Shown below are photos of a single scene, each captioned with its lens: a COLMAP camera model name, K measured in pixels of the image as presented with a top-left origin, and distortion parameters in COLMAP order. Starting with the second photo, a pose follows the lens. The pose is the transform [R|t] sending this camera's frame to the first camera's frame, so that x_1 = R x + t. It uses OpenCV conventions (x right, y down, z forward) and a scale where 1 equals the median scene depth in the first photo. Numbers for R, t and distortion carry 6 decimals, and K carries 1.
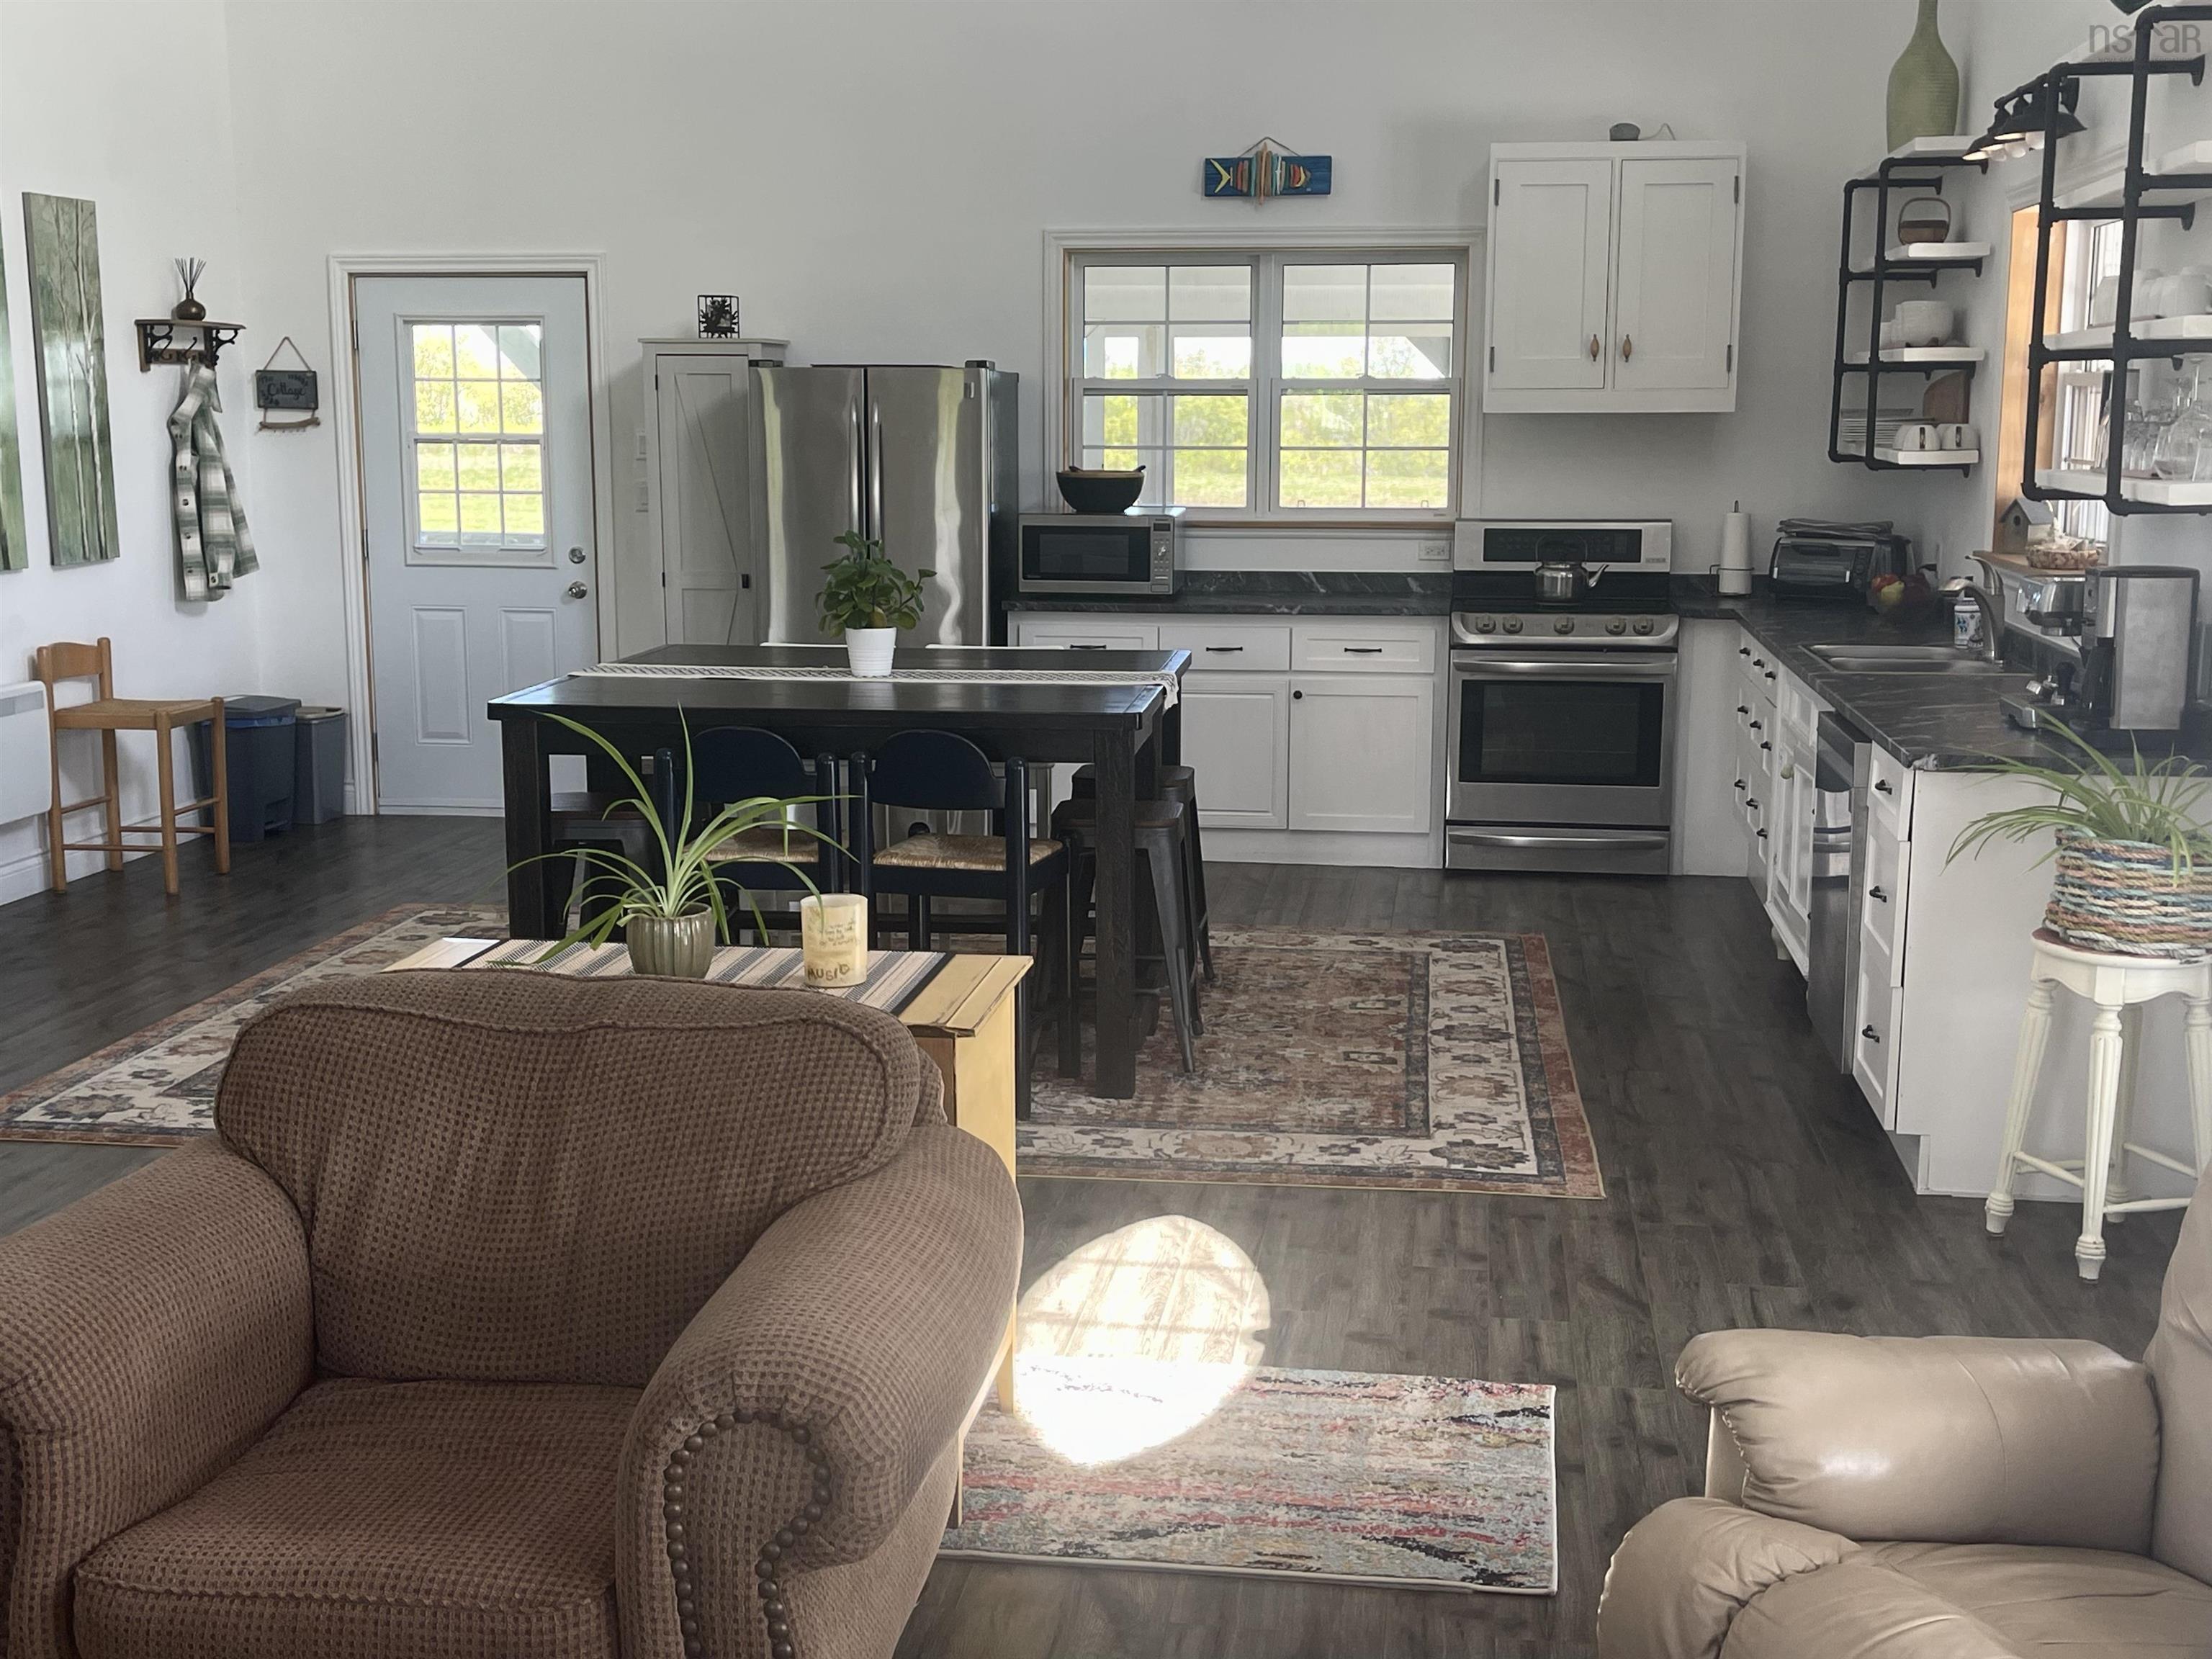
lens RADIAL K [[2511.9, 0, 1103.1], [0, 2511.9, 828.6], [0, 0, 1]] dist [0.083968, 0.000000]
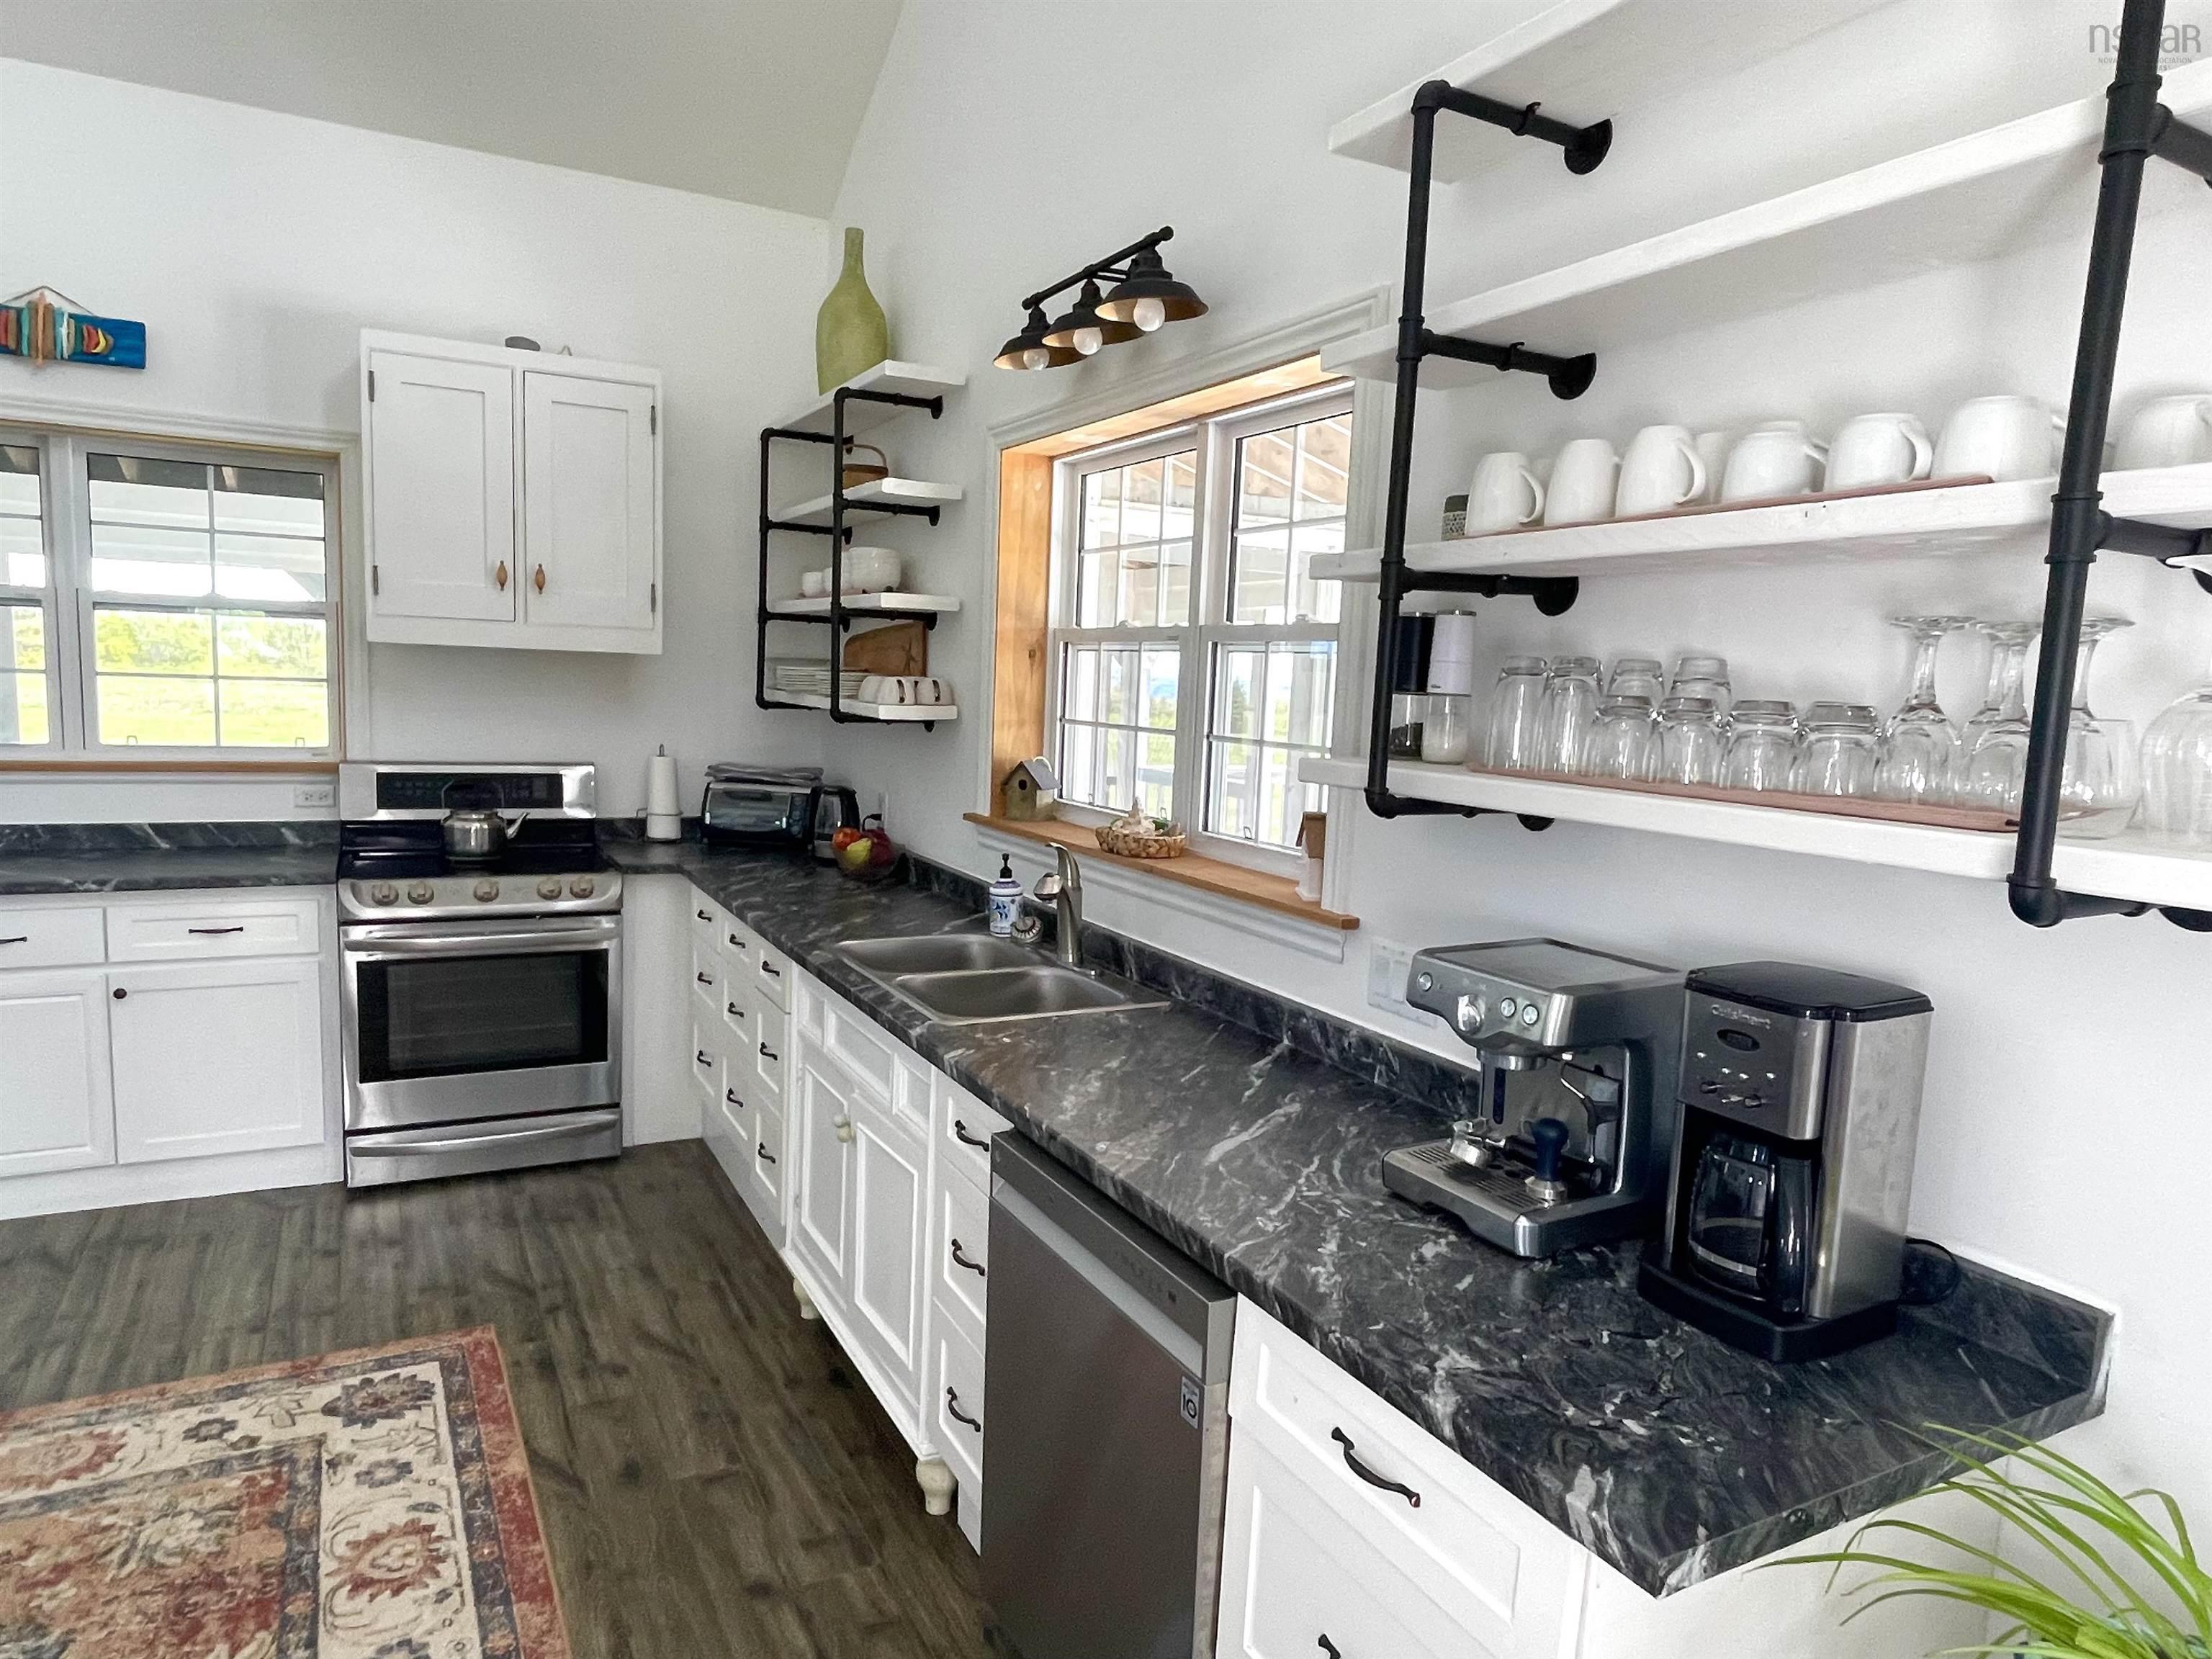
lens RADIAL K [[1369.2, 0, 1099.1], [0, 1369.2, 843.3], [0, 0, 1]] dist [-0.000839, -0.003103]
pose [[0.805348, -0.040912, 0.591389, 0.074154], [0.059678, 0.998143, -0.012218, -0.077087], [-0.589791, 0.045133, 0.806294, 0.488942]]
